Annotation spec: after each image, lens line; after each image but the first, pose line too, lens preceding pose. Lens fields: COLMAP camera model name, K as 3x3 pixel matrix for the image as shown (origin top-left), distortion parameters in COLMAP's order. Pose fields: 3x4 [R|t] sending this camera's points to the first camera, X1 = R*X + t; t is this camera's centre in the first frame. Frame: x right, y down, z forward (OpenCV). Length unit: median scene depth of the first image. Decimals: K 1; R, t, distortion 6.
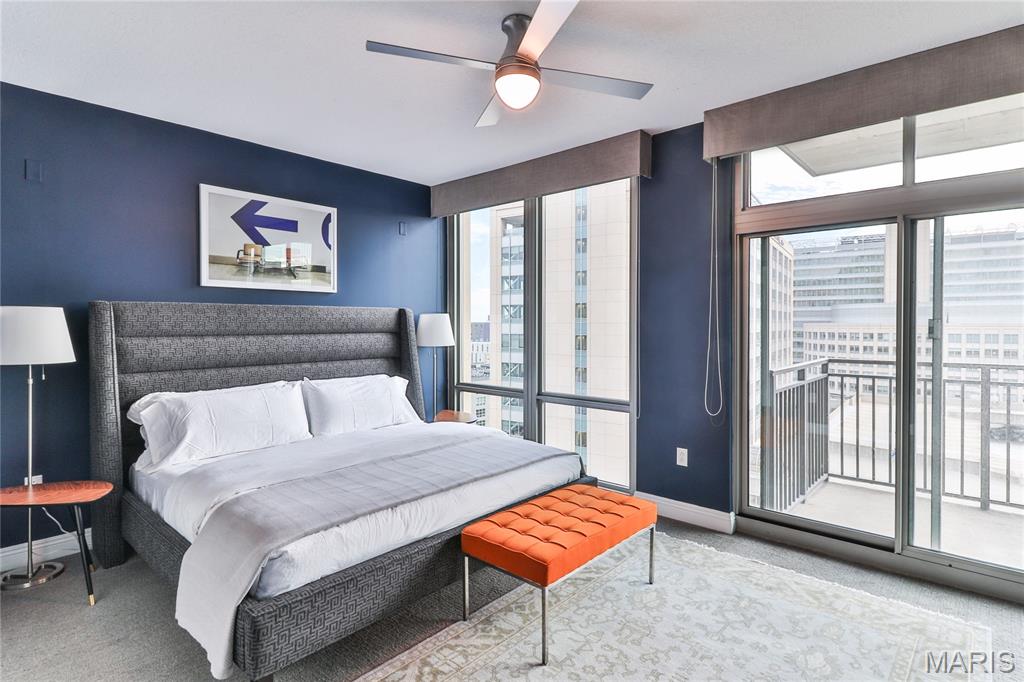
lens RADIAL K [[526.3, 0, 518.4], [0, 526.3, 329.5], [0, 0, 1]] dist [0.039239, -0.022614]
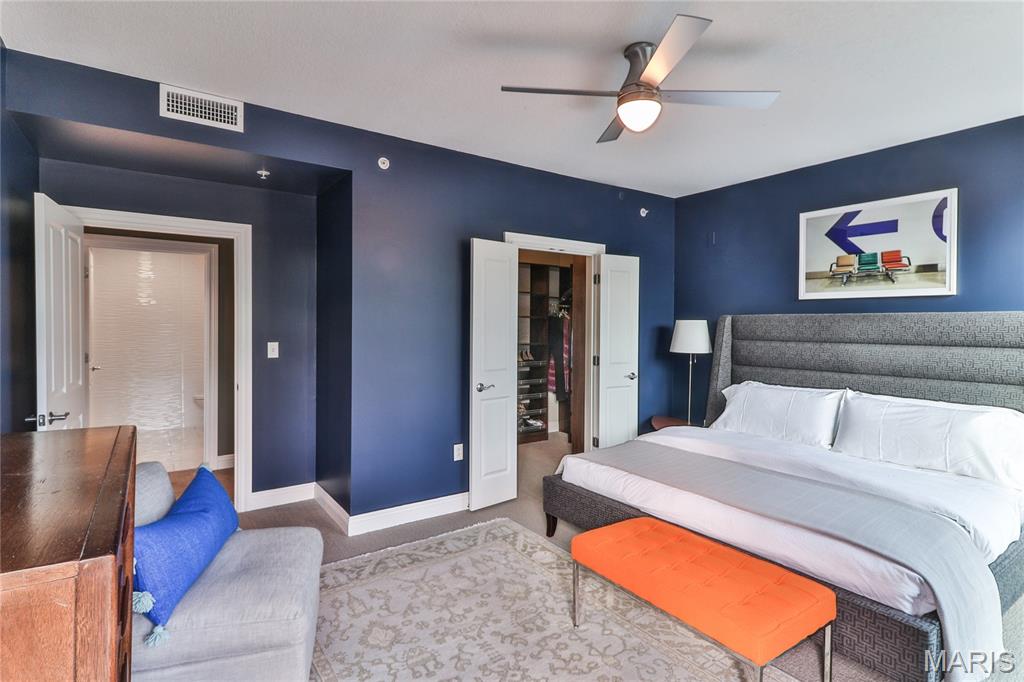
lens RADIAL K [[526.3, 0, 518.4], [0, 526.3, 329.5], [0, 0, 1]] dist [0.039239, -0.022614]
pose [[-0.220071, 0.009717, -0.975435, 0.667446], [-0.018843, 0.999721, 0.014210, -0.018919], [0.975302, 0.021507, -0.219827, 0.620149]]
